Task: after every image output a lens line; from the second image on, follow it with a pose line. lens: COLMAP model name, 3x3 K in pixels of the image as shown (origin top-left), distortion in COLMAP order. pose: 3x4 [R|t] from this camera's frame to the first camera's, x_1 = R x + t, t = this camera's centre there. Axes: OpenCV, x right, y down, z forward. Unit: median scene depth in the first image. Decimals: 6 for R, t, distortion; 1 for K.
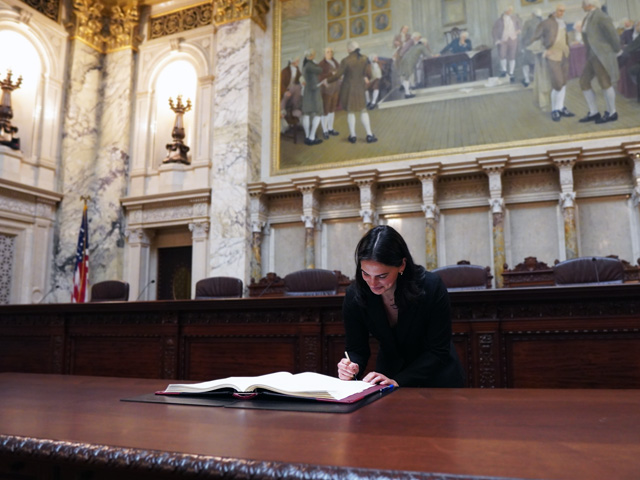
lens RADIAL K [[506.1, 0, 349.8], [0, 506.1, 241.3], [0, 0, 1]] dist [-0.098224, 0.063321]
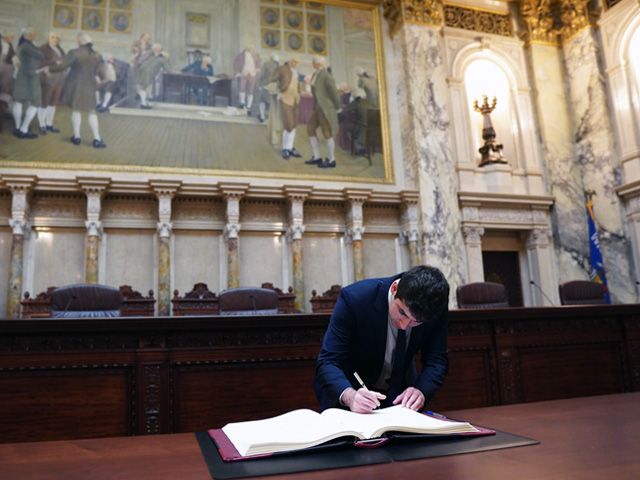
lens RADIAL K [[508.4, 0, 320.0], [0, 508.4, 240.0], [0, 0, 1]] dist [-0.111837, 0.065618]
pose [[0.828541, 0.092943, 0.552161, -0.109853], [-0.064540, 0.995407, -0.070709, 0.007546], [-0.556196, 0.022949, 0.830734, 0.036990]]
